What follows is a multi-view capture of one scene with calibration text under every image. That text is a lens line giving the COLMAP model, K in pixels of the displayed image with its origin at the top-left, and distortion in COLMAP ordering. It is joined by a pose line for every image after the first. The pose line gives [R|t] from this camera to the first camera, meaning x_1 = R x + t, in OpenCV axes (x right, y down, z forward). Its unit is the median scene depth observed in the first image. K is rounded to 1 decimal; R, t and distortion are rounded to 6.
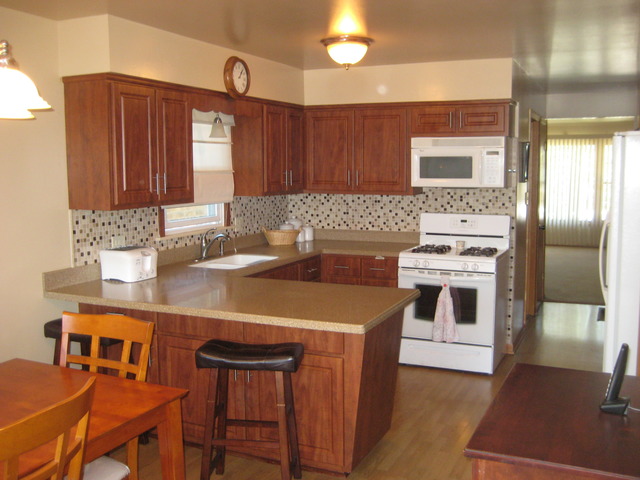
lens RADIAL K [[670.0, 0, 319.6], [0, 670.0, 241.8], [0, 0, 1]] dist [-0.051581, 0.000000]
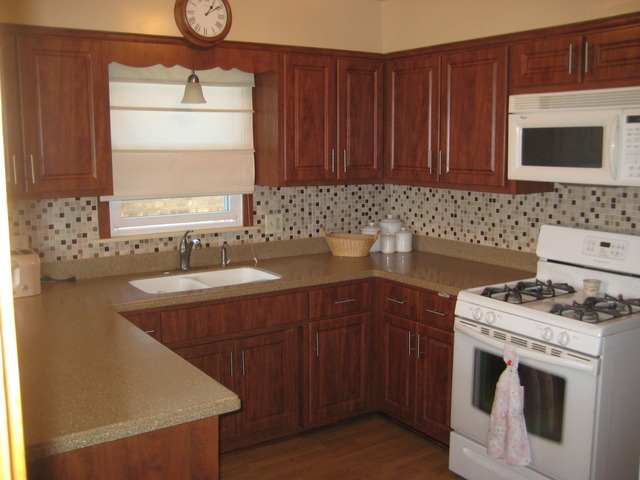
lens RADIAL K [[670.0, 0, 320.4], [0, 670.0, 235.9], [0, 0, 1]] dist [-0.051581, 0.000000]
pose [[0.850355, 0.073328, -0.521074, 0.310807], [-0.060020, 0.997296, 0.042396, -0.048951], [0.522775, -0.004776, 0.852458, 0.425048]]
